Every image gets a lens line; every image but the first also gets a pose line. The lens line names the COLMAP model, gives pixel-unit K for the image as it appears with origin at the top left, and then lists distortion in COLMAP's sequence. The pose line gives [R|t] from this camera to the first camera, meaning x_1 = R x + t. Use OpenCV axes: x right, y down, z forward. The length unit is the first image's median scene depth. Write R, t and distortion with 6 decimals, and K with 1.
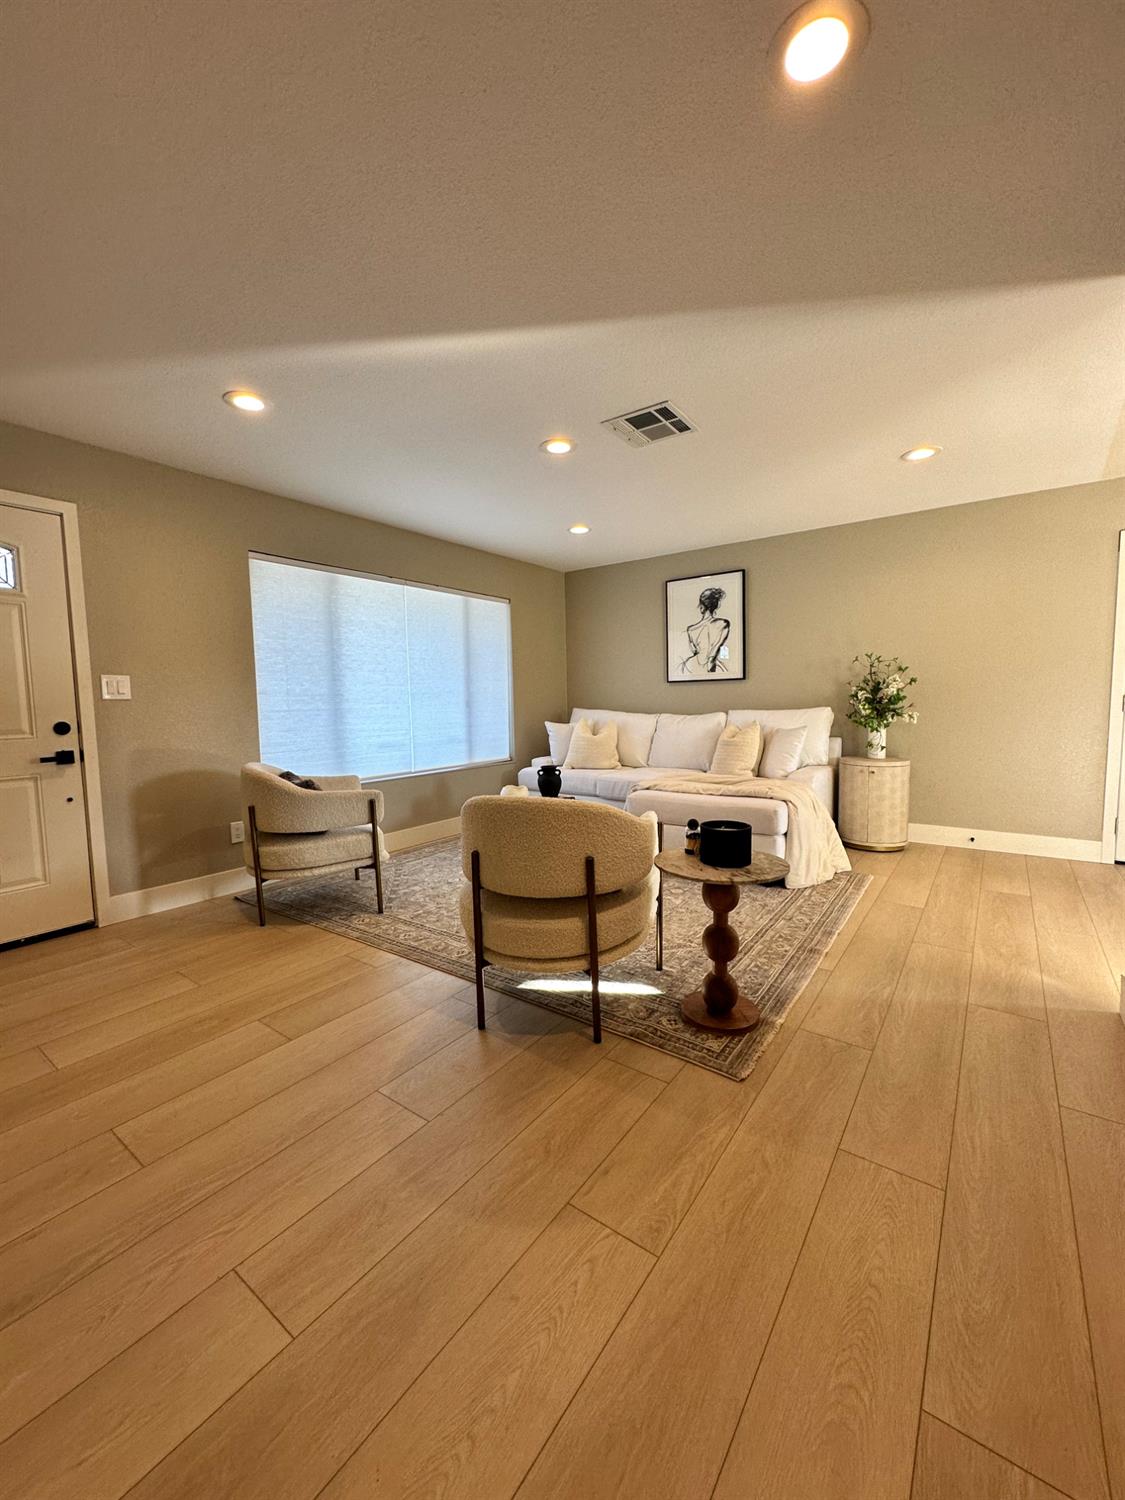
lens RADIAL K [[600.0, 0, 564.1], [0, 600.0, 744.7], [0, 0, 1]] dist [-0.002995, 0.000199]
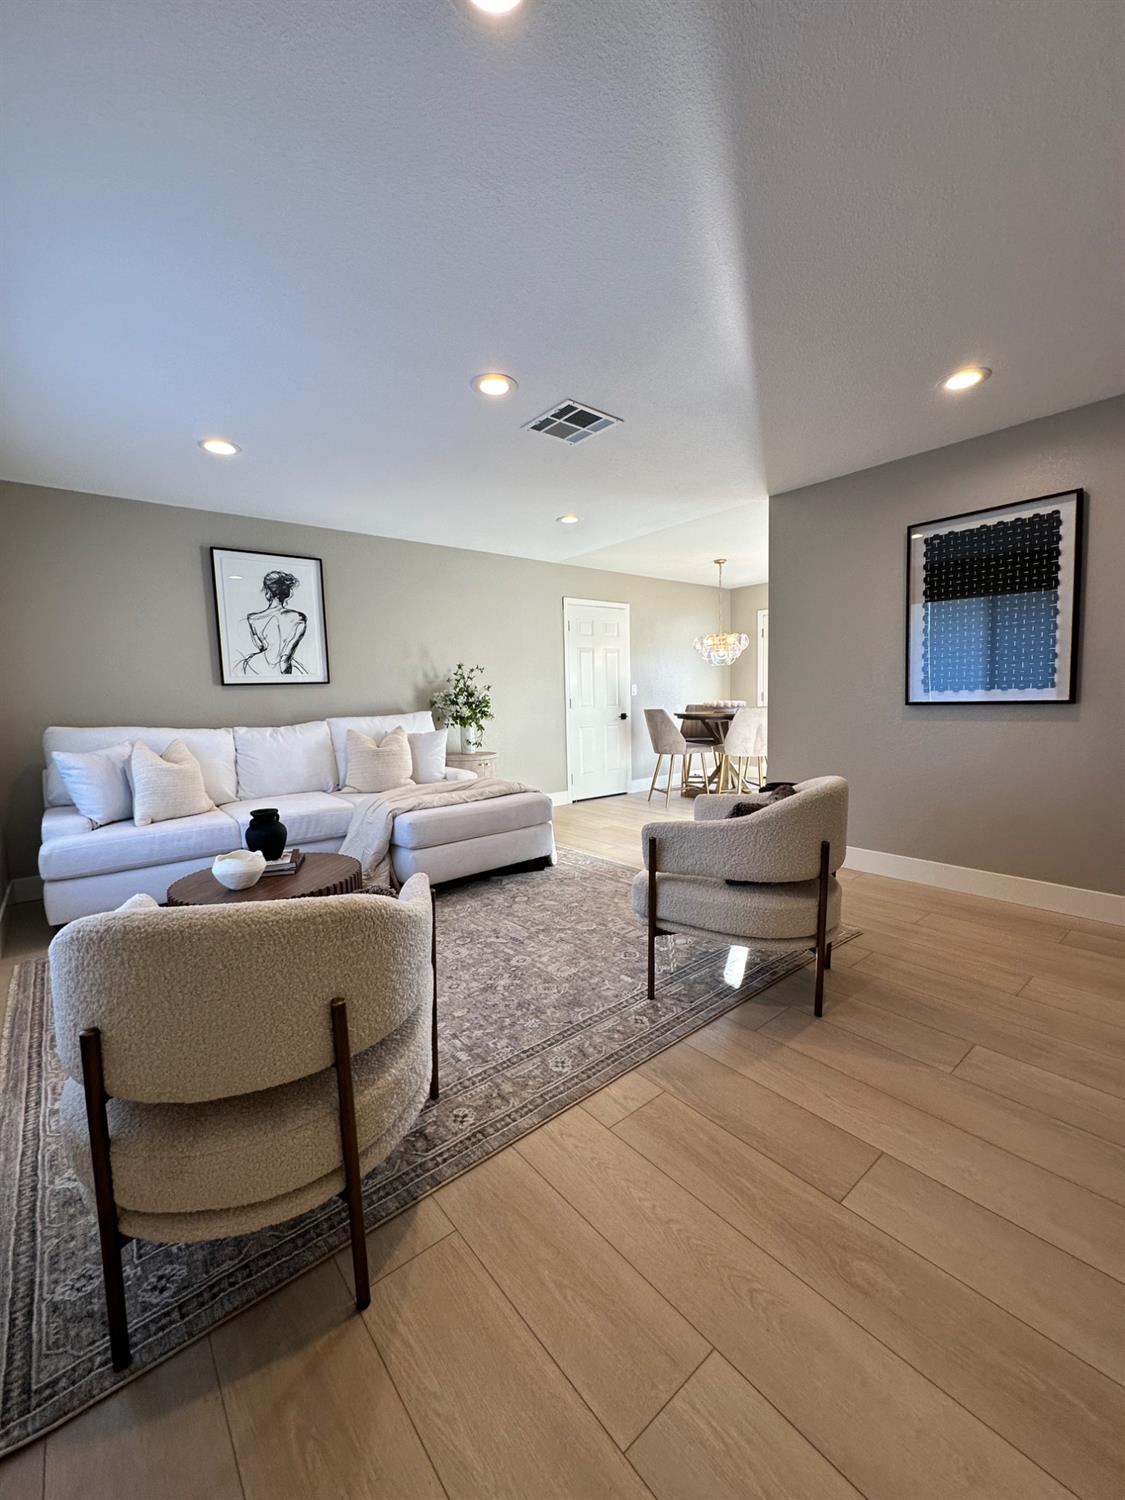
lens RADIAL K [[600.0, 0, 568.9], [0, 600.0, 742.4], [0, 0, 1]] dist [-0.002995, 0.000199]
pose [[0.246663, -0.069688, 0.966593, -0.464321], [0.096044, 0.994259, 0.047173, -0.029768], [-0.964330, 0.081200, 0.251939, 0.433523]]
